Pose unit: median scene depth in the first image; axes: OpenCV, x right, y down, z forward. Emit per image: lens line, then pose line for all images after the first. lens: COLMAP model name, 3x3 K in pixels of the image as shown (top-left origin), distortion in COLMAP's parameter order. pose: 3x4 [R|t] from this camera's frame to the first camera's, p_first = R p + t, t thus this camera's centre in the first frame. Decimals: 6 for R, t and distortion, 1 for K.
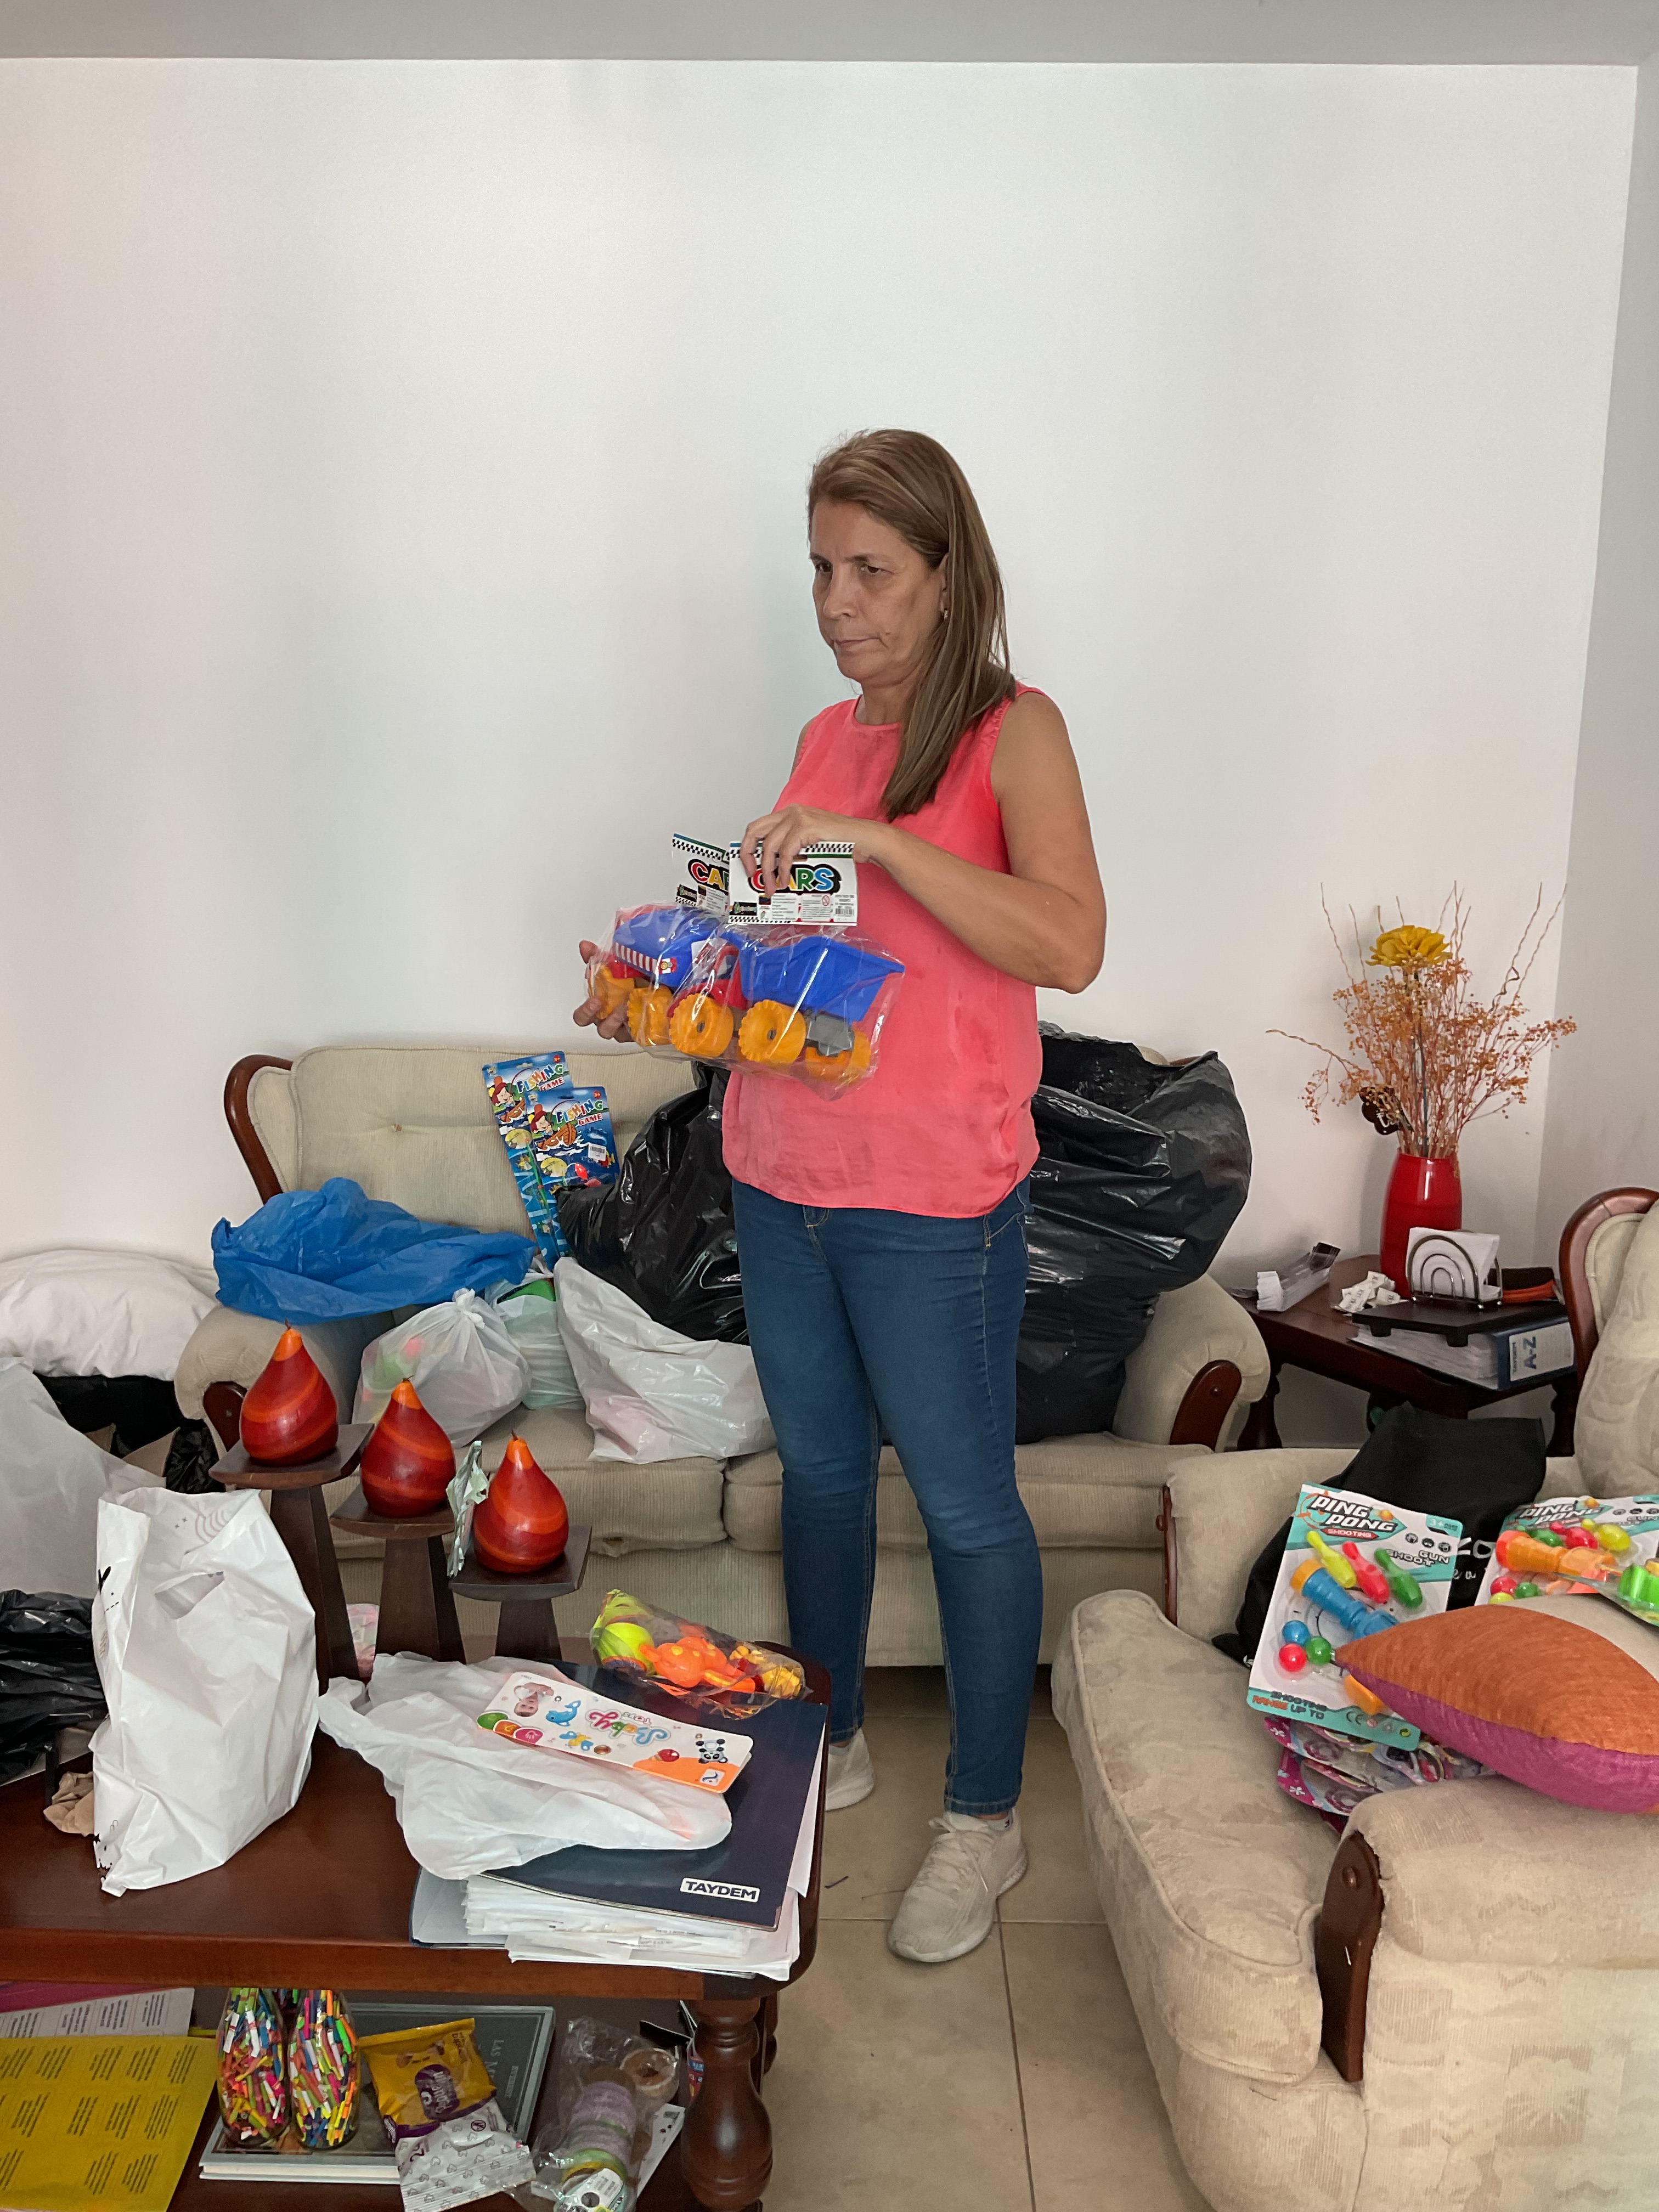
lens RADIAL K [[1845.6, 0, 829.5], [0, 1845.6, 1106.0], [0, 0, 1]] dist [-0.008251, -0.015152]
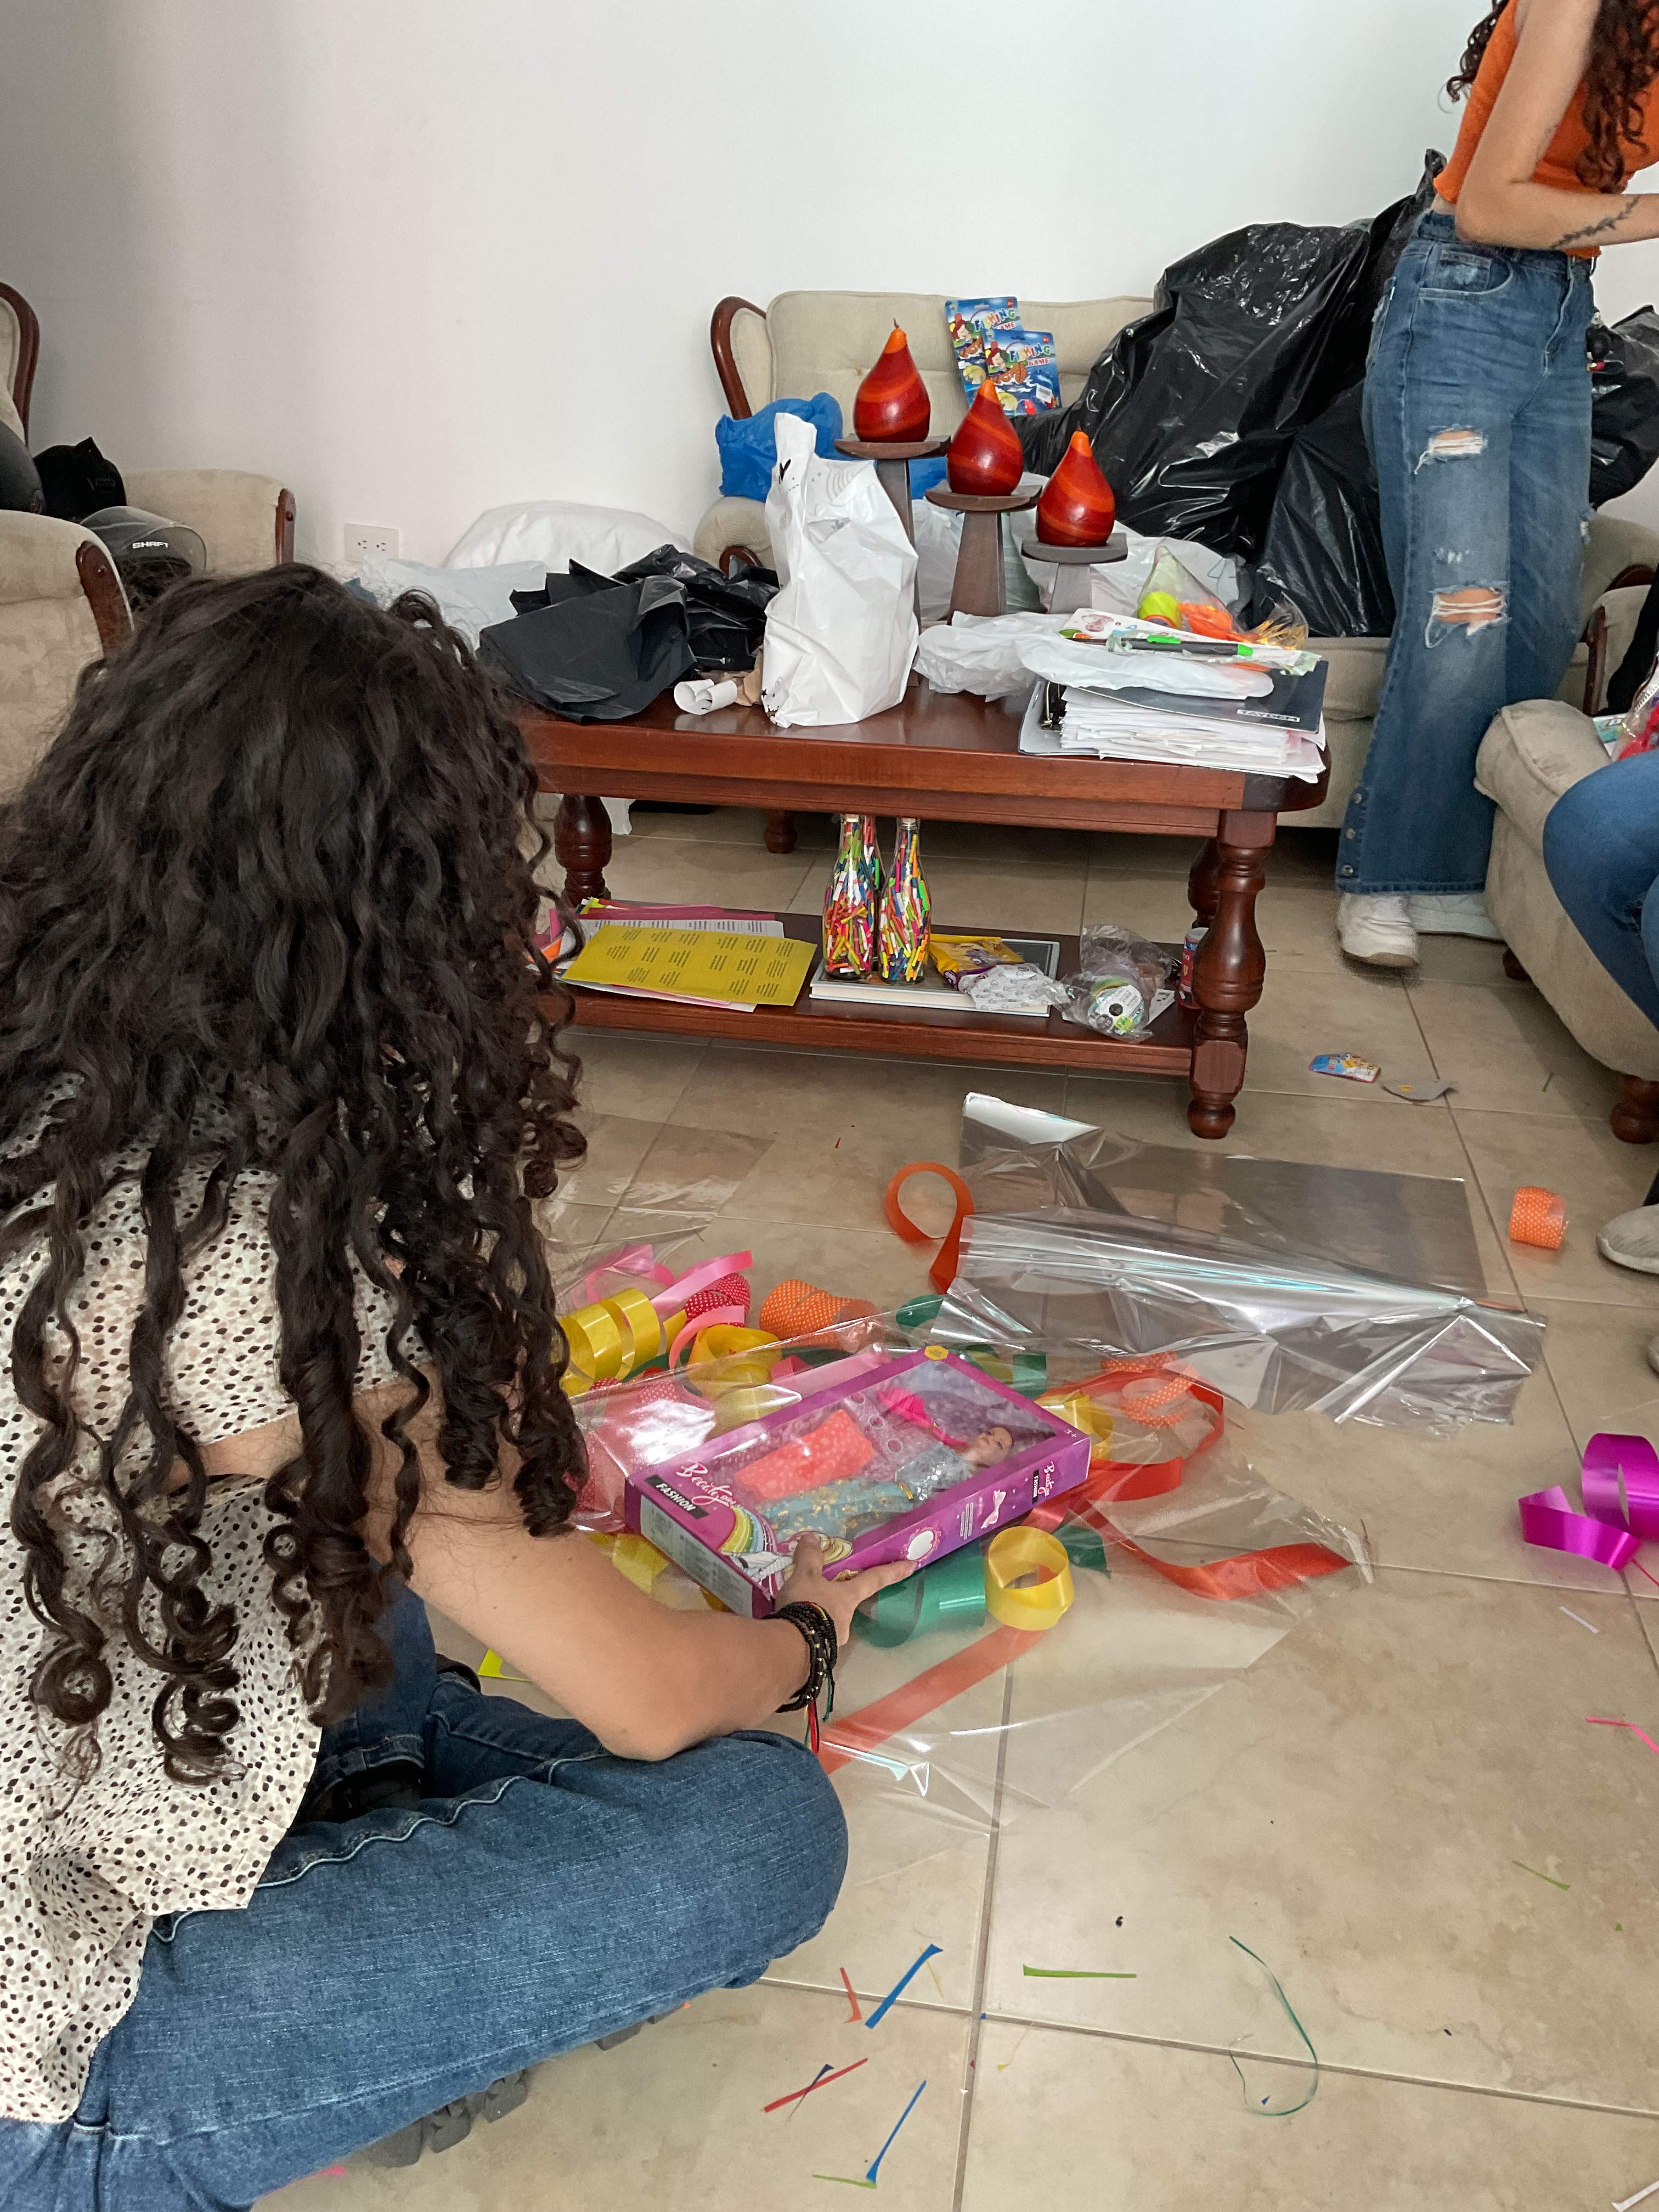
lens RADIAL K [[1833.5, 0, 796.5], [0, 1833.5, 1111.9], [0, 0, 1]] dist [0.029338, -0.051284]
pose [[0.985556, 0.071467, -0.153529, -0.141819], [-0.032710, 0.969854, 0.241482, 0.342423], [0.166159, -0.232972, 0.958183, -0.293697]]
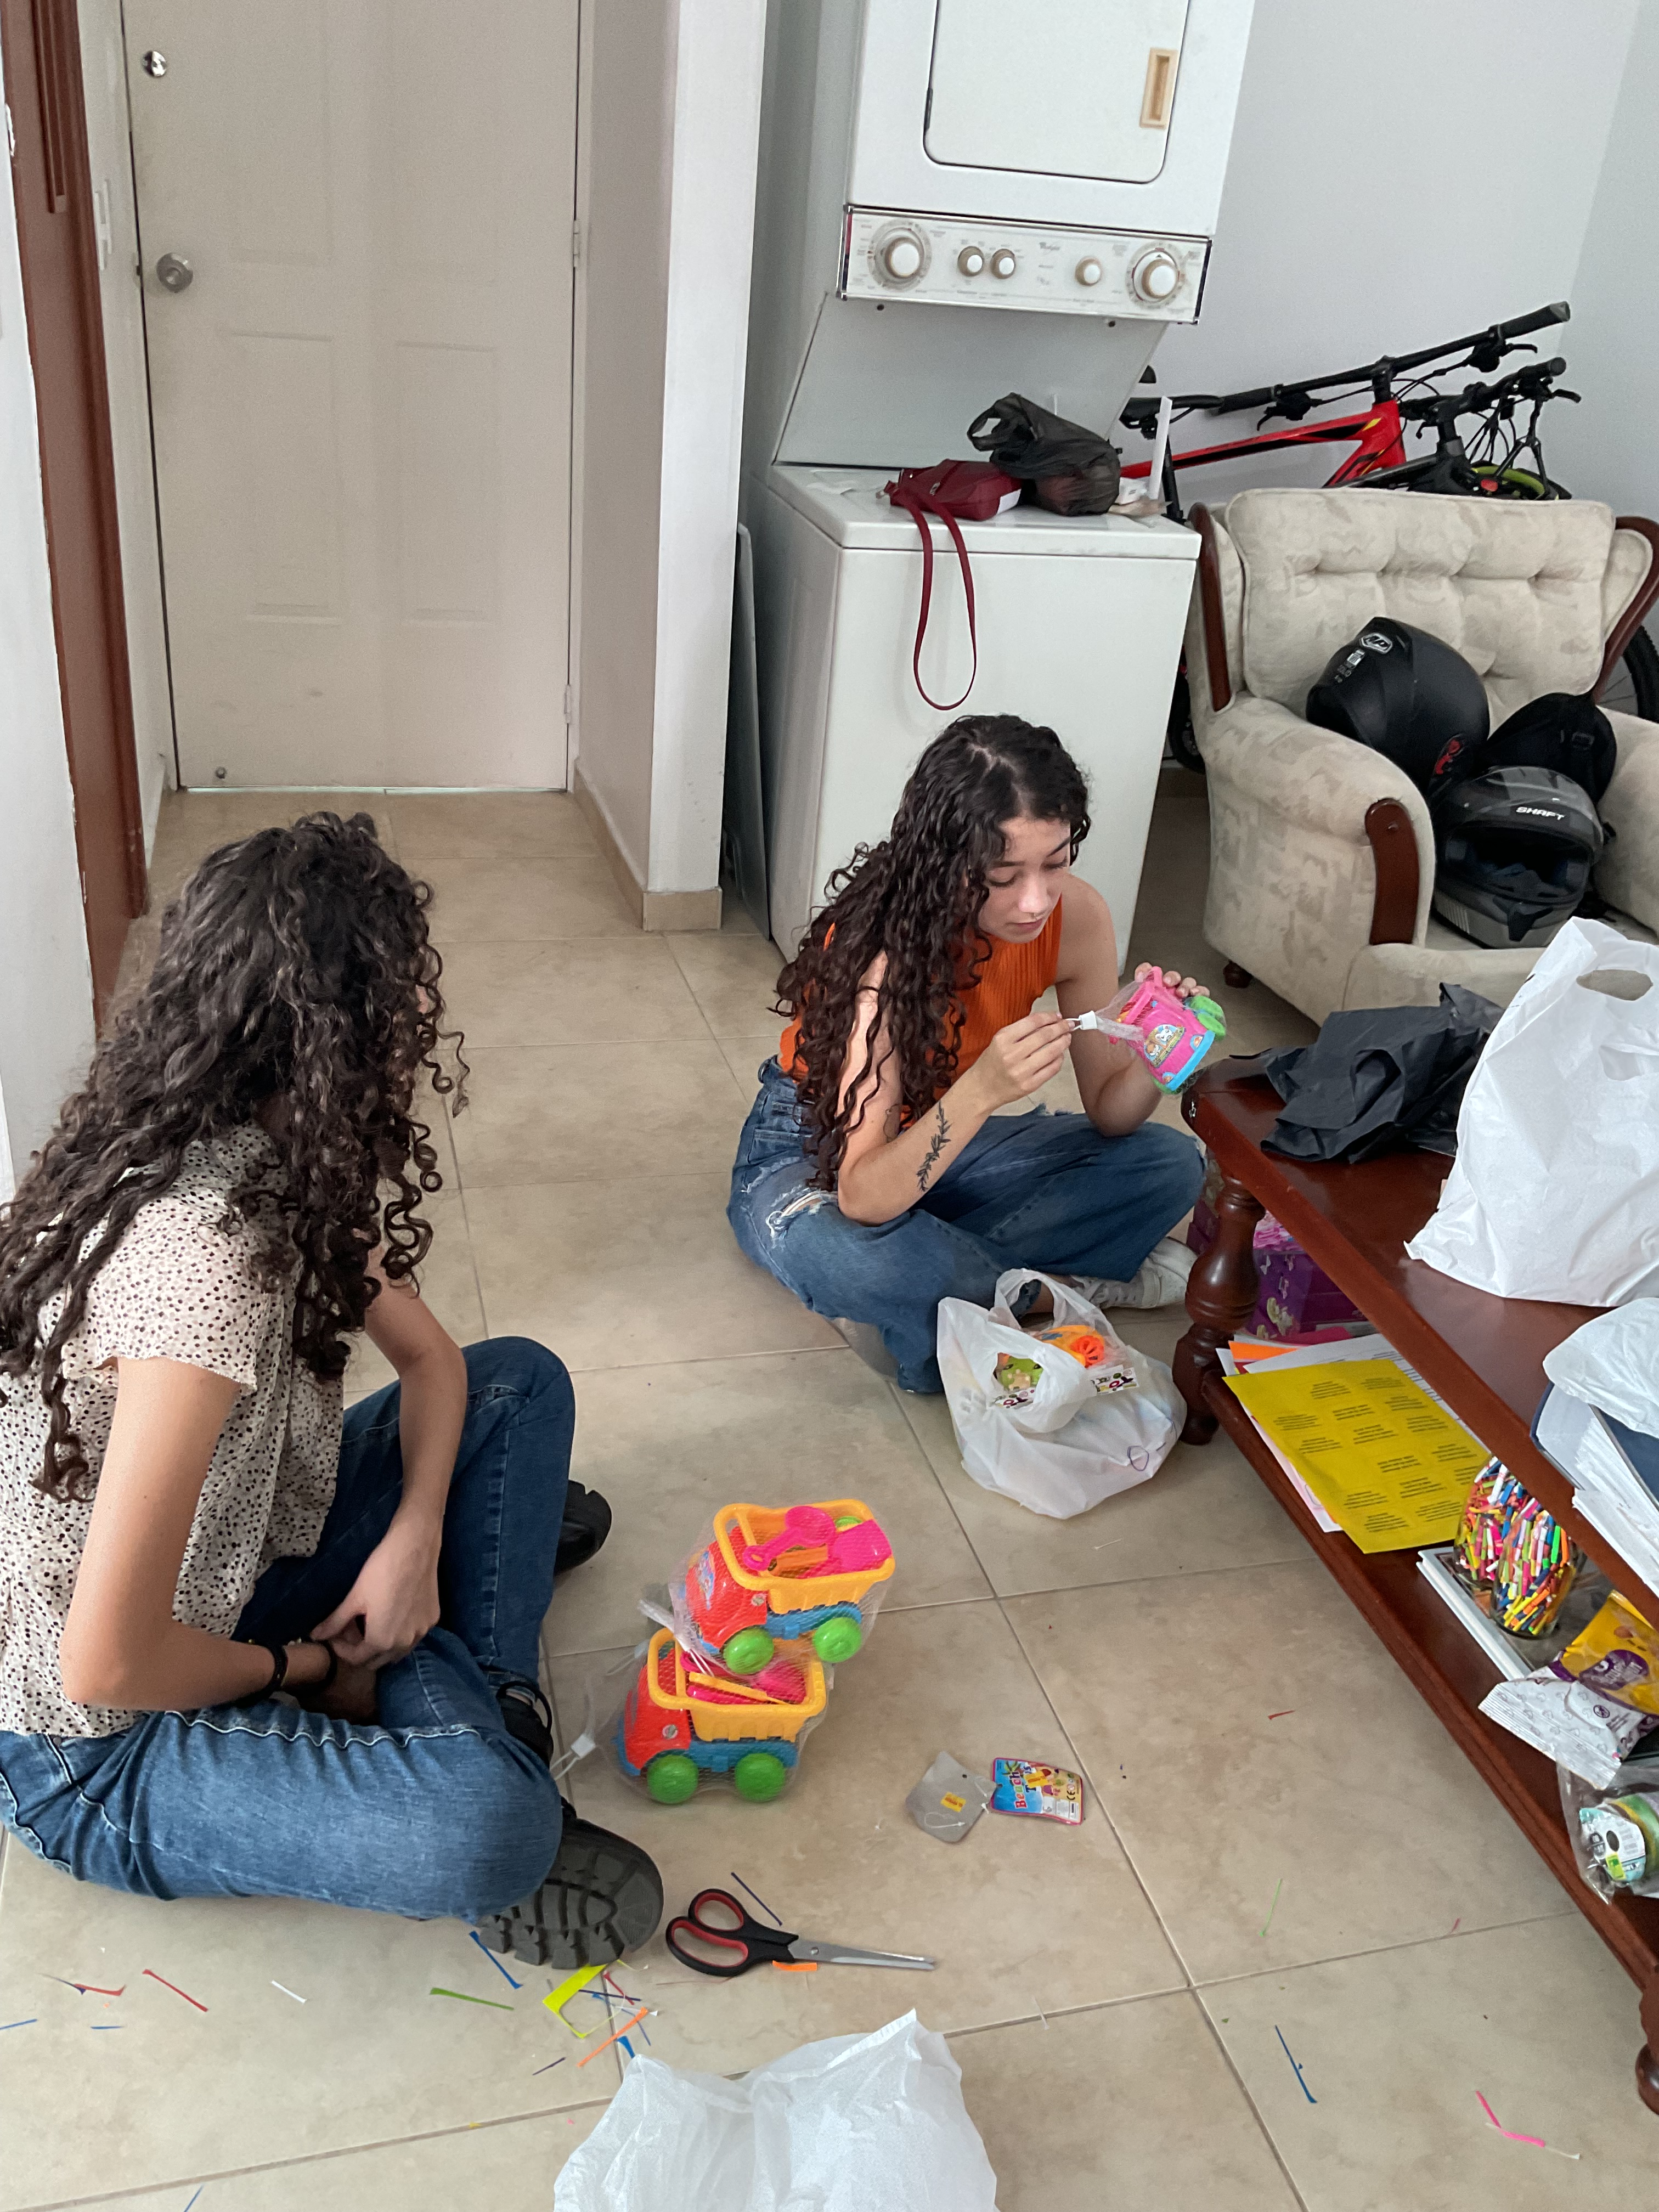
lens RADIAL K [[1845.6, 0, 829.5], [0, 1845.6, 1106.0], [0, 0, 1]] dist [-0.008251, -0.015152]
pose [[0.268627, 0.433327, -0.860272, 0.379726], [-0.272392, 0.890818, 0.363657, 0.042094], [0.923928, 0.136643, 0.357333, 0.252086]]
